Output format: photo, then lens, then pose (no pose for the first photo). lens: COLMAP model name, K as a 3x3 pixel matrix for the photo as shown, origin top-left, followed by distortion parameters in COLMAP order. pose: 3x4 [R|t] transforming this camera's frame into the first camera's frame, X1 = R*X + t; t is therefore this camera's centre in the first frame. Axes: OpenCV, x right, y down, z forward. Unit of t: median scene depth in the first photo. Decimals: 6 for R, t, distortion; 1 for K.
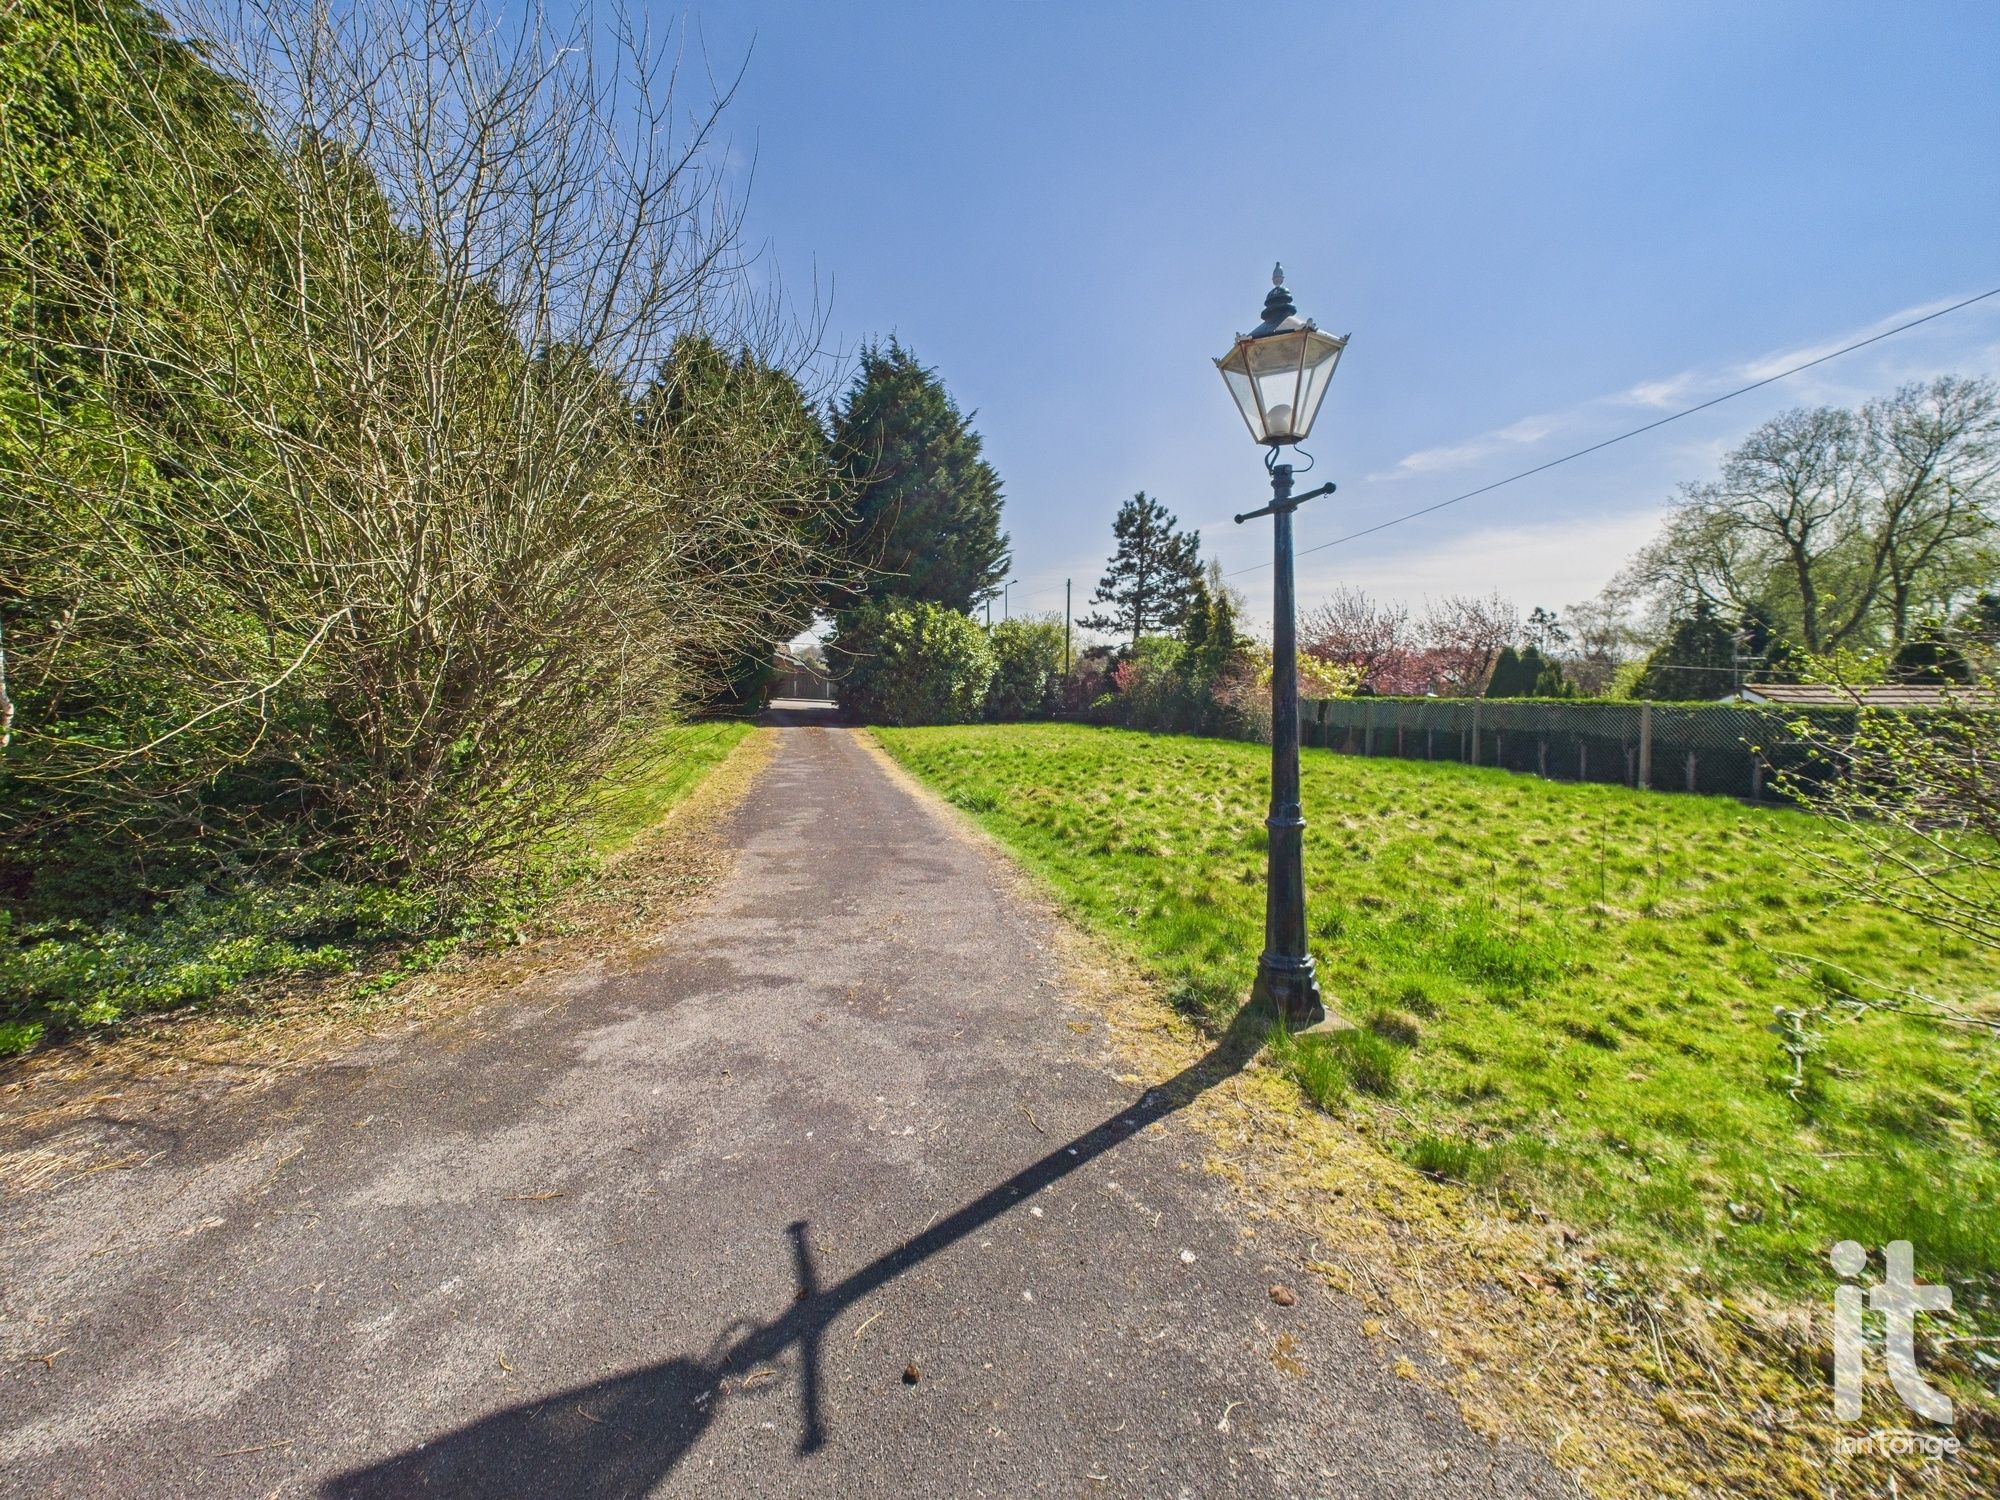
lens RADIAL K [[808.5, 0, 995.6], [0, 808.5, 683.2], [0, 0, 1]] dist [0.003410, -0.000171]
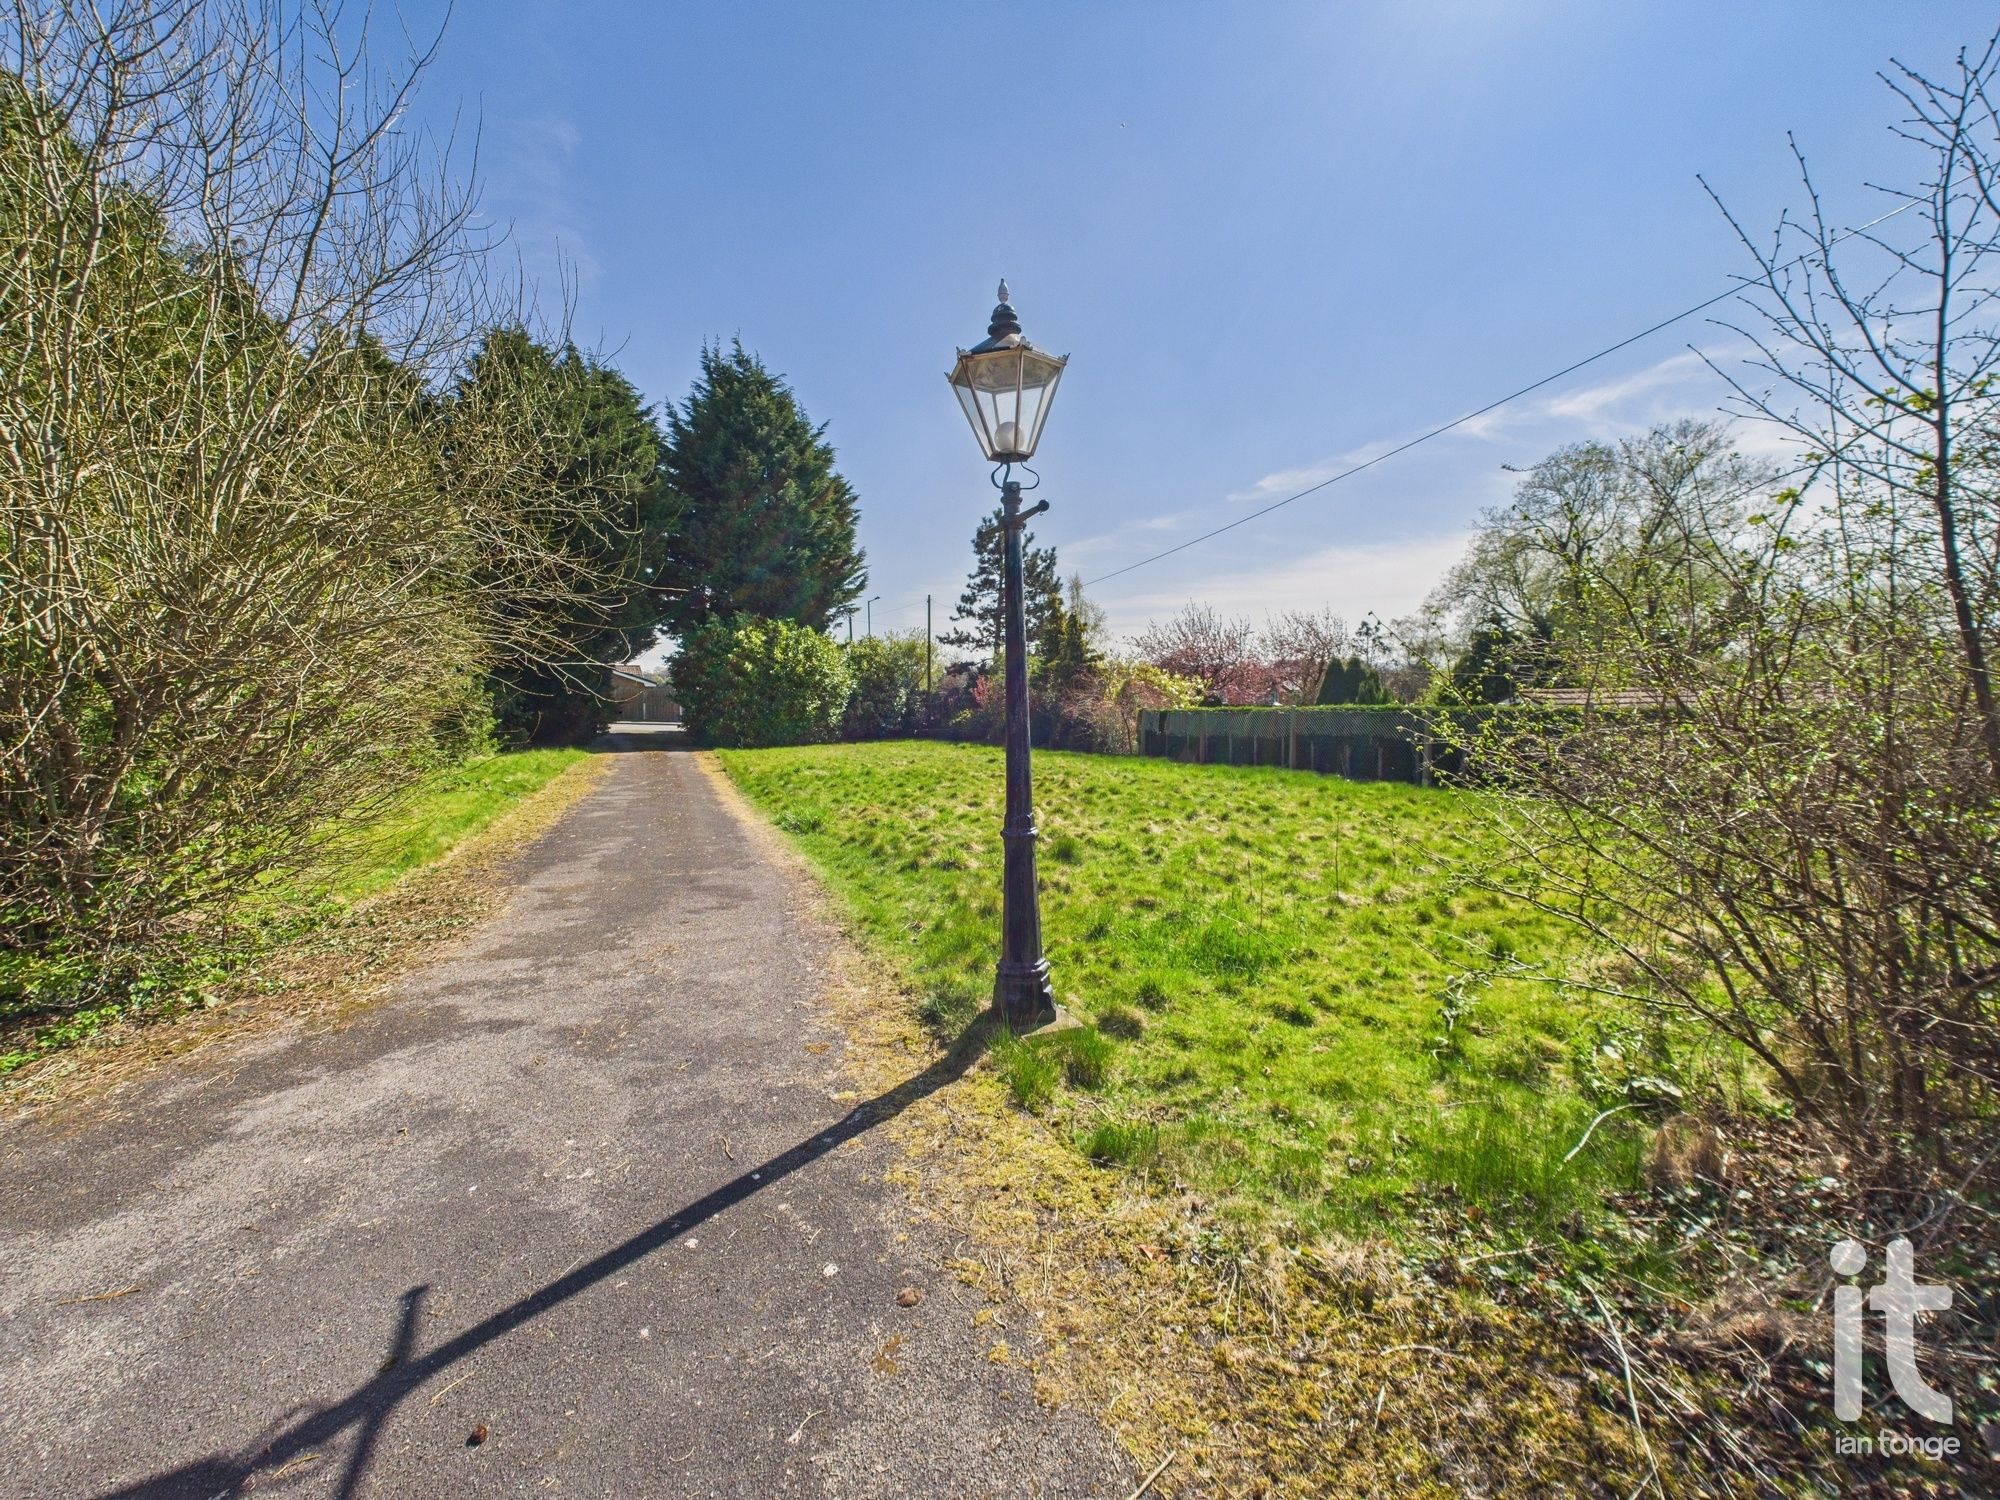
lens RADIAL K [[809.0, 0, 995.8], [0, 809.0, 719.1], [0, 0, 1]] dist [0.003303, -0.000032]
pose [[0.988131, -0.023624, 0.151785, 0.124351], [0.020016, 0.999481, 0.025257, 0.001001], [-0.152303, -0.021919, 0.988091, -0.004576]]
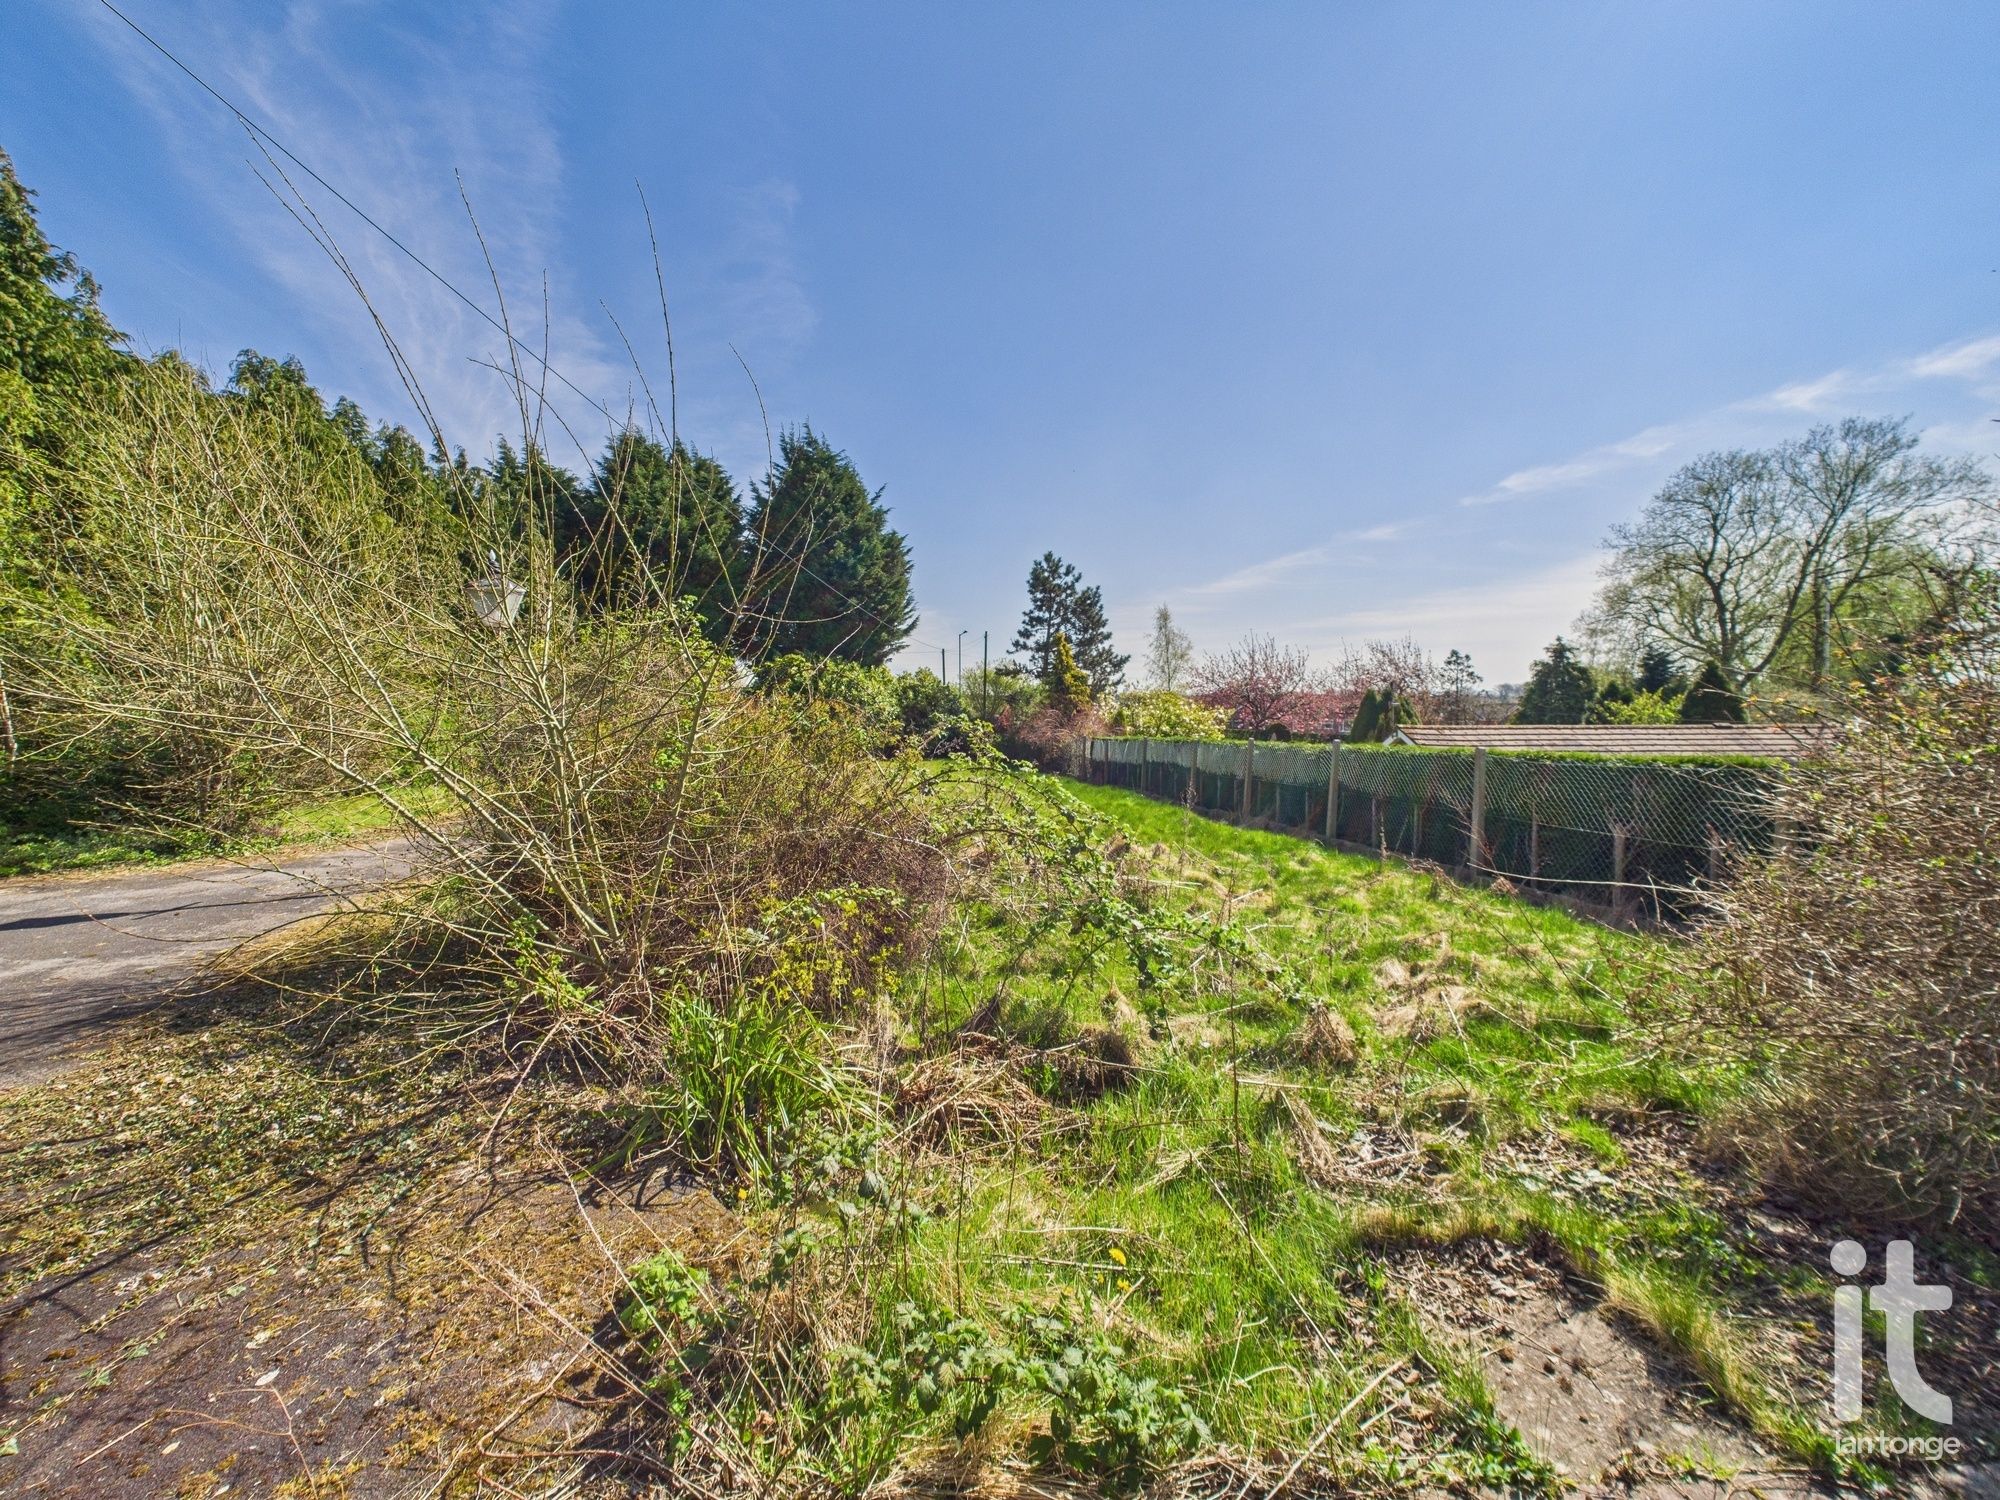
lens RADIAL K [[814.8, 0, 1000.0], [0, 814.8, 750.0], [0, 0, 1]] dist [0.011416, 0.000064]
pose [[0.996713, -0.002091, -0.080984, 1.472250], [0.004853, 0.999413, 0.033923, -0.023062], [0.080866, -0.034205, 0.996138, -0.933721]]
